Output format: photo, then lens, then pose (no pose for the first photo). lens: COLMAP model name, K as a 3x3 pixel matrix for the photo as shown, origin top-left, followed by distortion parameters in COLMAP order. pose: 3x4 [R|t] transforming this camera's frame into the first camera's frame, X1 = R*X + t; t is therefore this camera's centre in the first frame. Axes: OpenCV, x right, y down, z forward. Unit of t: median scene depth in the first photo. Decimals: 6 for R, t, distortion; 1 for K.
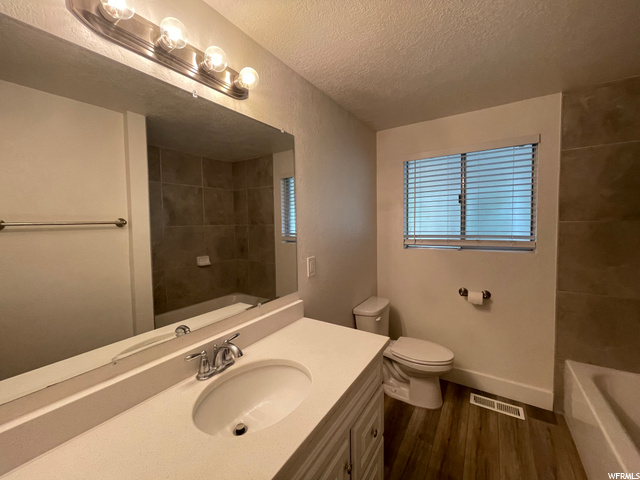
lens RADIAL K [[258.4, 0, 318.4], [0, 258.4, 237.0], [0, 0, 1]] dist [-0.001993, -0.000027]
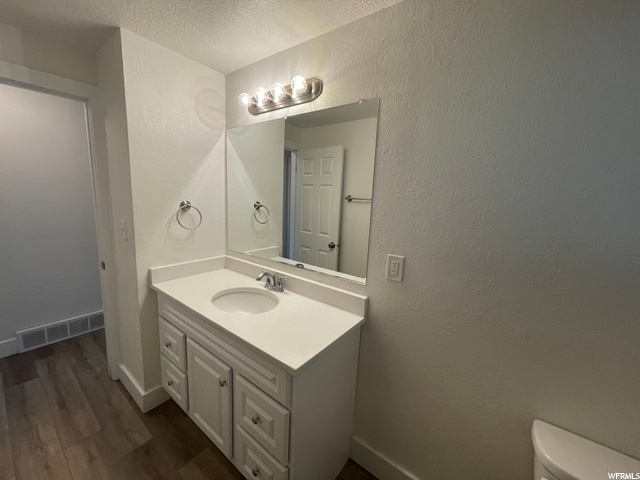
lens RADIAL K [[258.4, 0, 318.4], [0, 258.4, 237.0], [0, 0, 1]] dist [-0.001993, -0.000027]
pose [[-0.068346, 0.172658, -0.982608, 0.890643], [-0.102964, 0.978431, 0.179086, -0.104892], [0.992334, 0.113413, -0.049094, 1.026539]]
